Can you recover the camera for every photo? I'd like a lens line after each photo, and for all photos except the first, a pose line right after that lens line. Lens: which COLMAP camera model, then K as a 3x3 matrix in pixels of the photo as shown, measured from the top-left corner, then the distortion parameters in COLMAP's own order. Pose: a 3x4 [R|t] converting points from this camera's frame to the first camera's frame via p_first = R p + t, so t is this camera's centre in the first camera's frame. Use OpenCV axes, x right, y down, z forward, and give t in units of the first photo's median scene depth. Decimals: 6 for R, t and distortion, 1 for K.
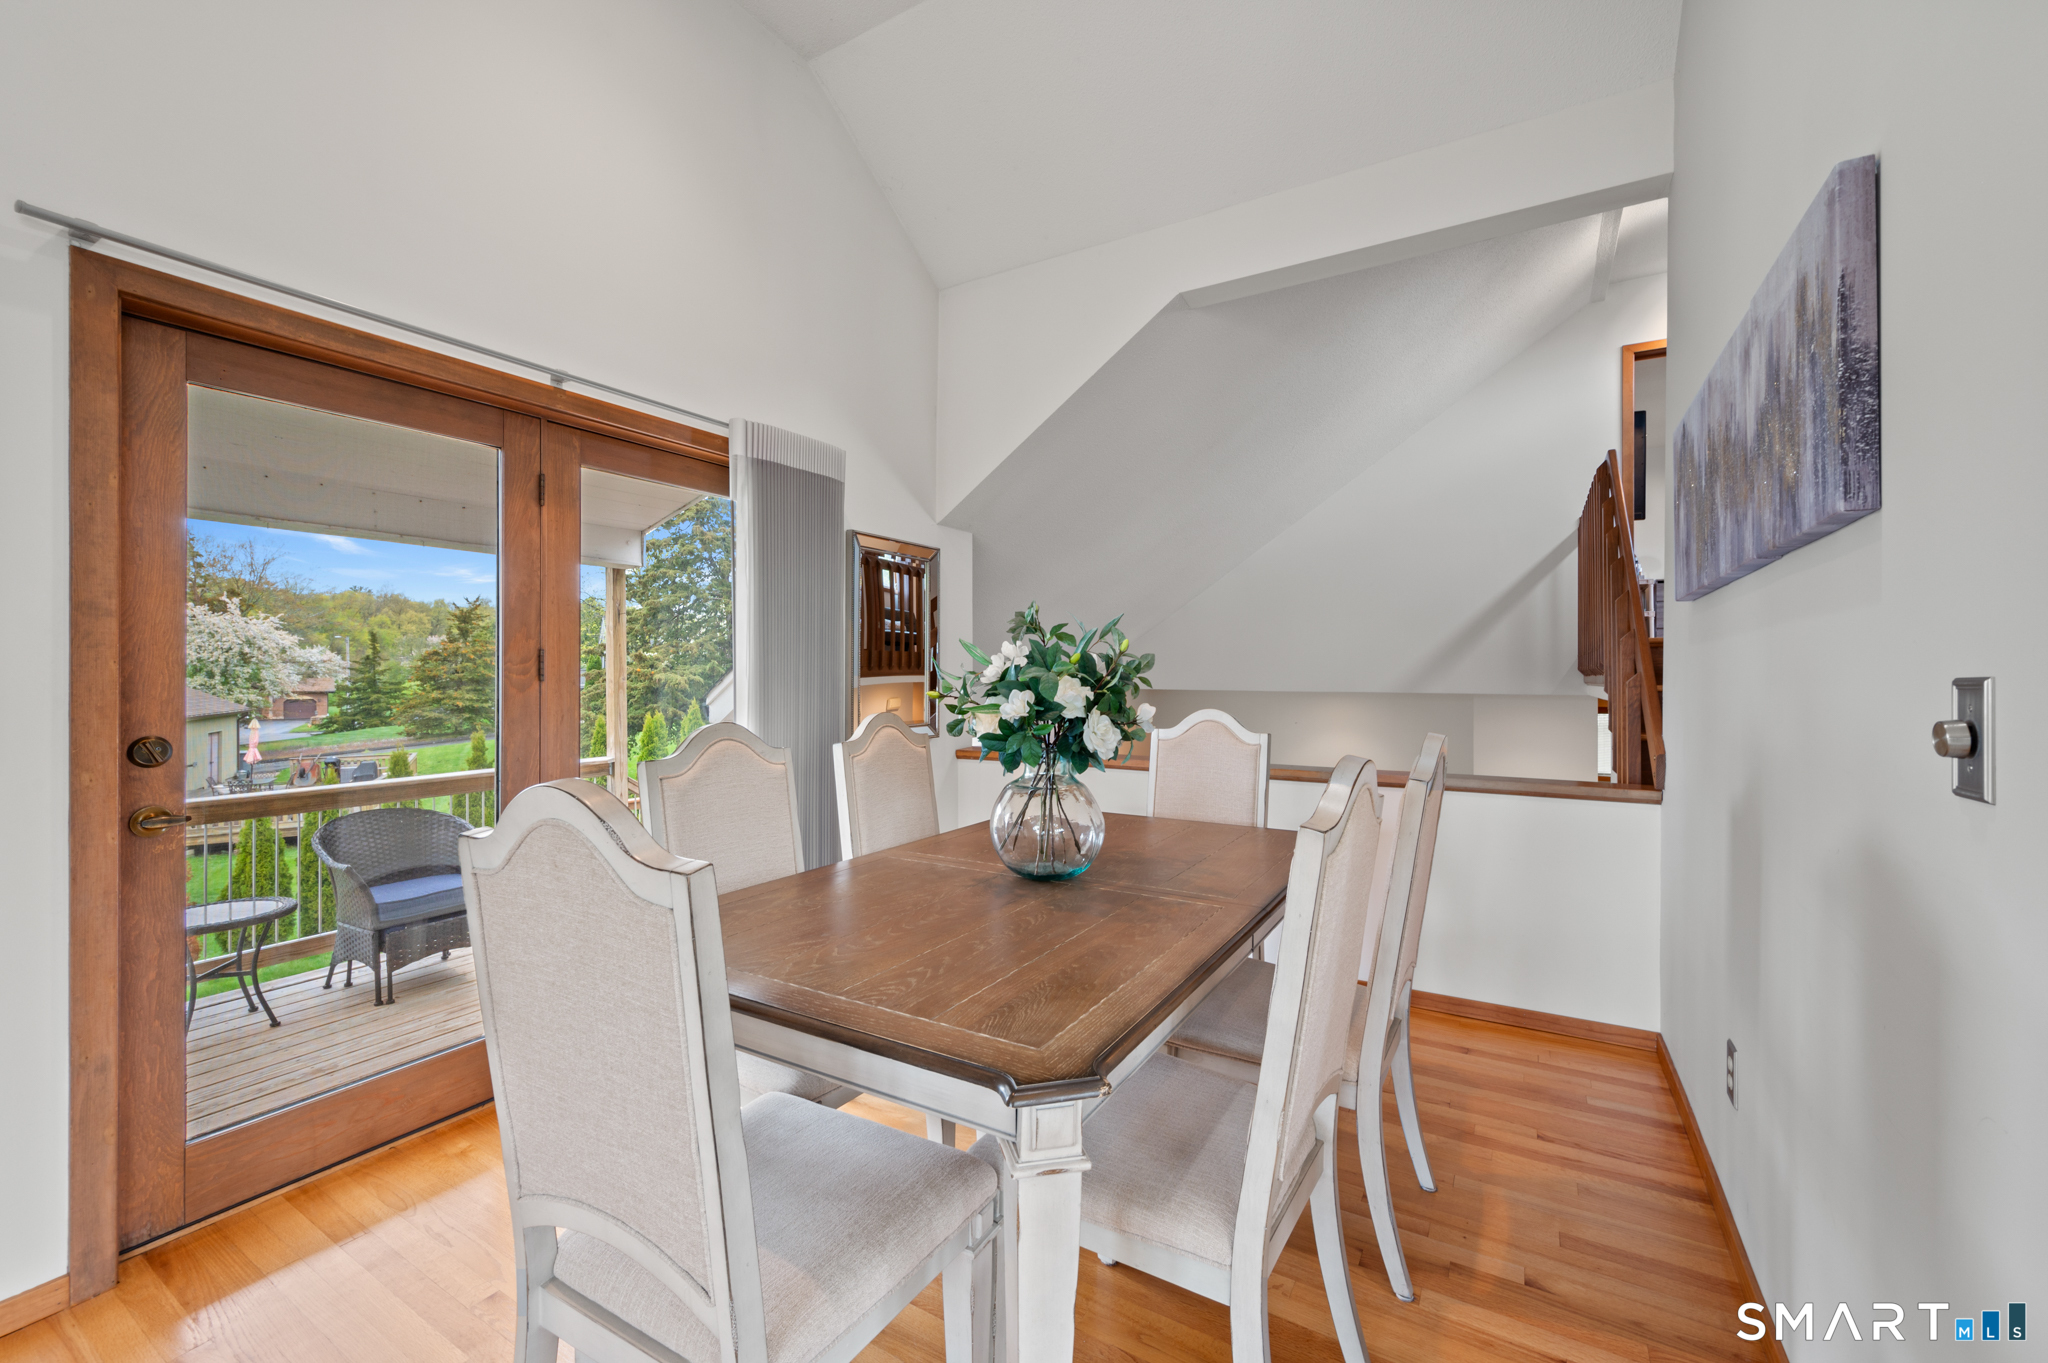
lens RADIAL K [[831.2, 0, 1024.0], [0, 831.2, 681.5], [0, 0, 1]] dist [-0.000737, -0.000070]
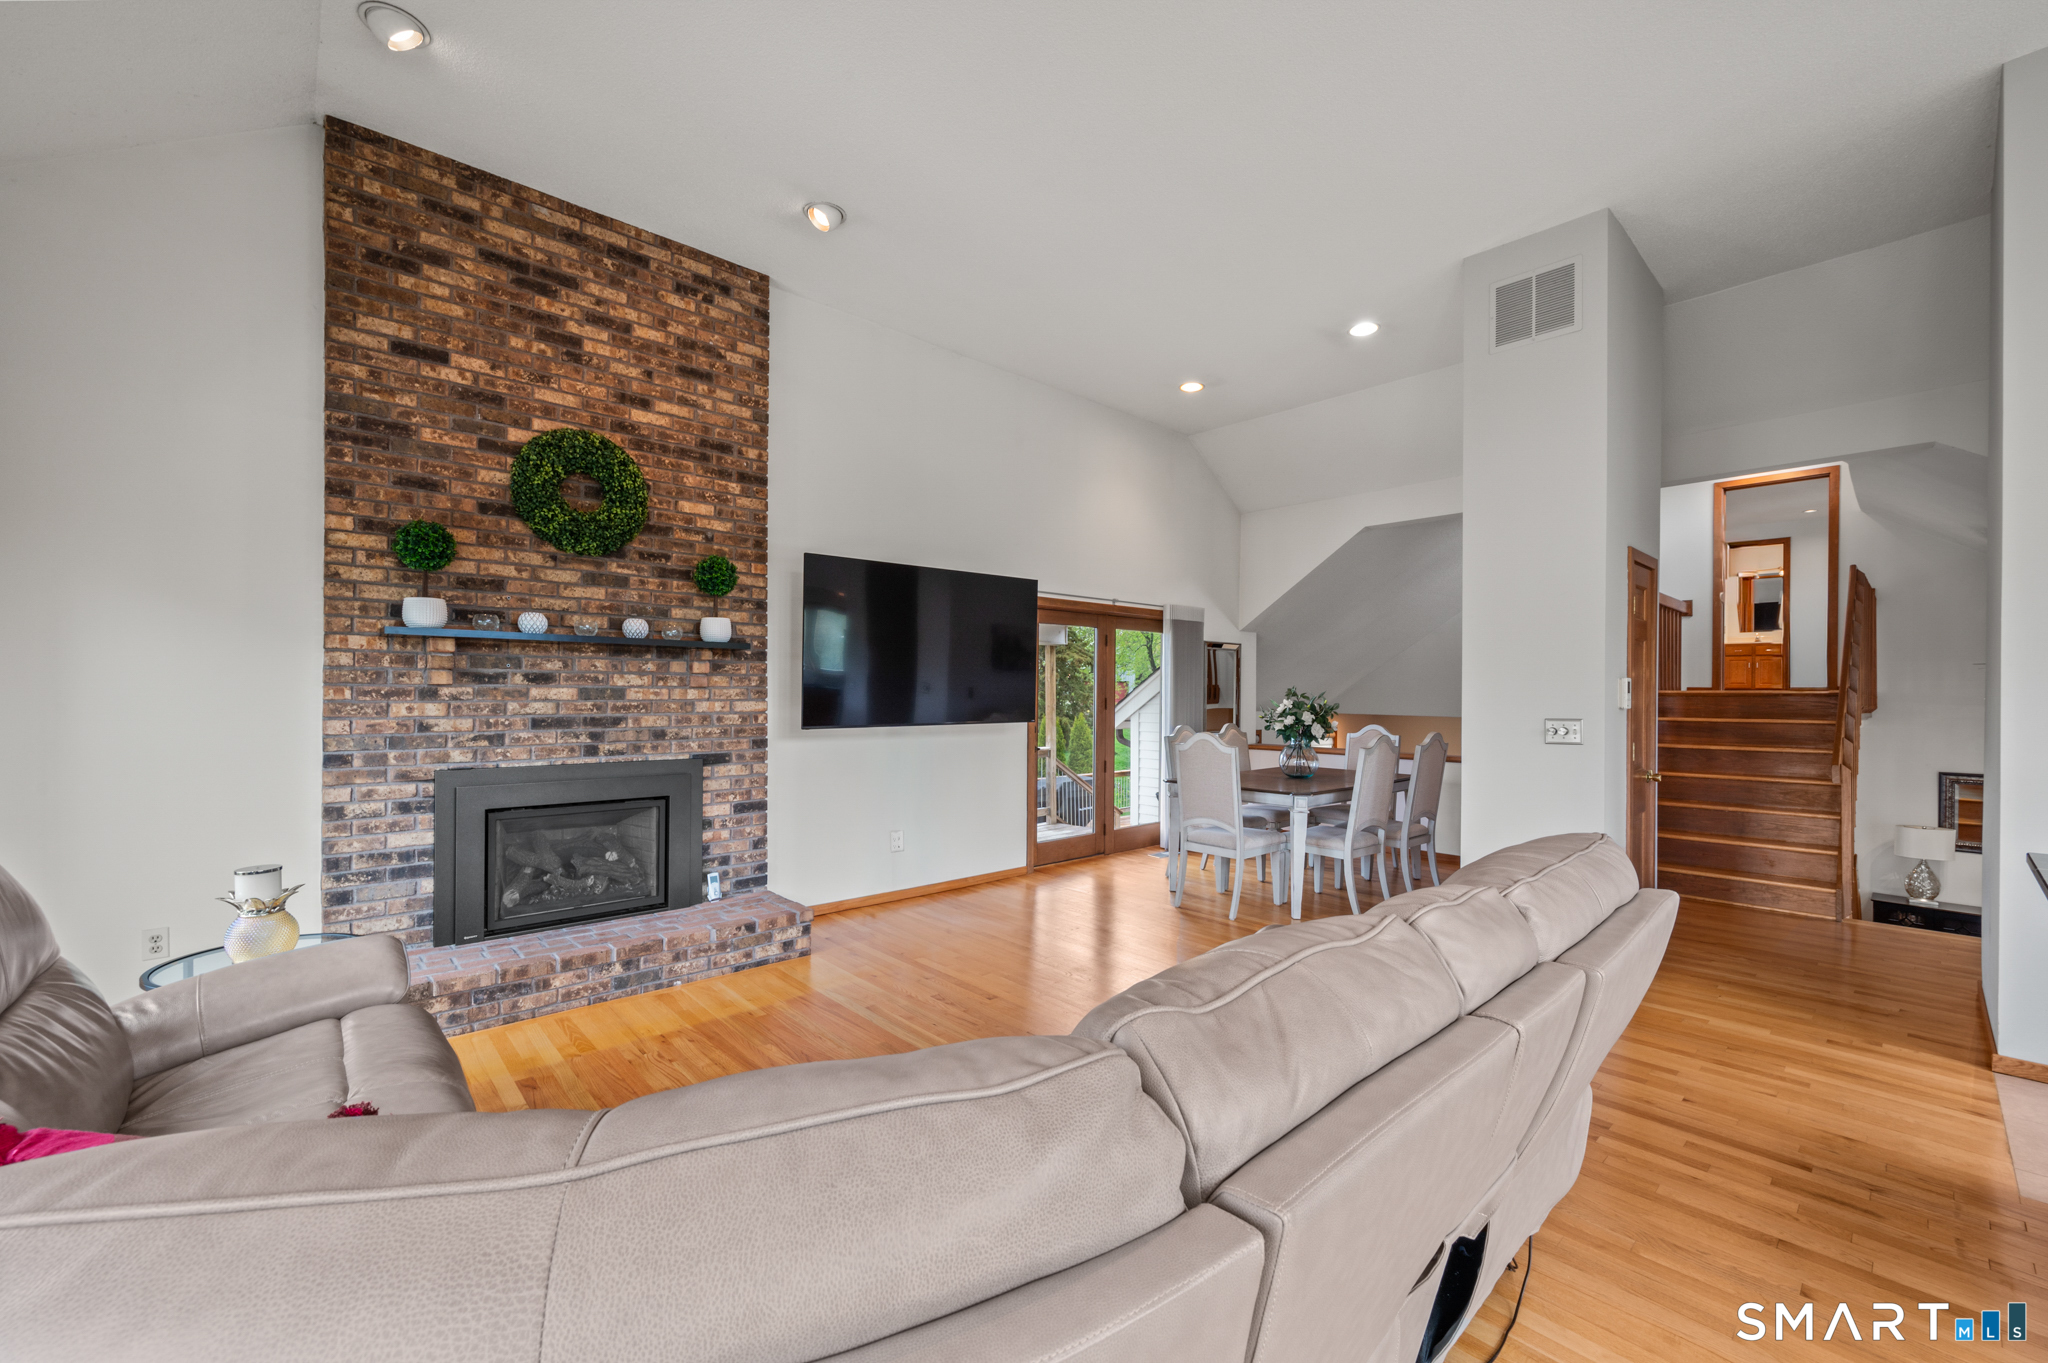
lens RADIAL K [[831.2, 0, 1024.0], [0, 831.2, 681.5], [0, 0, 1]] dist [-0.000737, -0.000070]
pose [[0.959602, 0.003802, -0.281335, -0.081495], [-0.010258, 0.999717, -0.021478, -0.038529], [0.281173, 0.023497, 0.959369, -2.156379]]
